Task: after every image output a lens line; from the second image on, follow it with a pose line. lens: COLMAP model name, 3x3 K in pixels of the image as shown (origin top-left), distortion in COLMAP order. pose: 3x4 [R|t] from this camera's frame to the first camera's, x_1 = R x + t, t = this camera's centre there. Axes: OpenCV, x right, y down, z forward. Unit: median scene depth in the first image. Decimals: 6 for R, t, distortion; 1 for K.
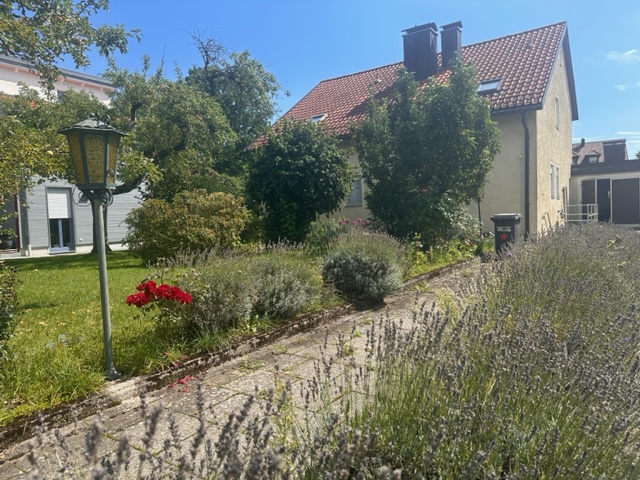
lens RADIAL K [[448.2, 0, 320.0], [0, 448.2, 240.0], [0, 0, 1]] dist [-0.043849, -0.004365]
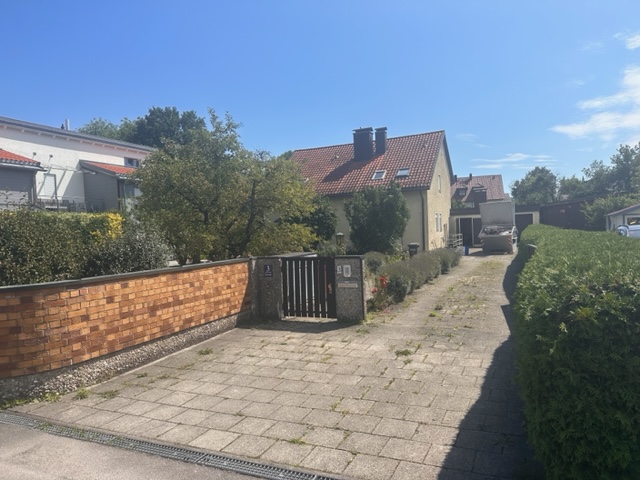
lens RADIAL K [[448.2, 0, 320.0], [0, 448.2, 240.0], [0, 0, 1]] dist [-0.043849, -0.004365]
pose [[0.981690, -0.004057, 0.190443, -0.291749], [0.011493, 0.999213, -0.037958, 0.005192], [-0.190139, 0.039451, 0.980964, -0.692986]]
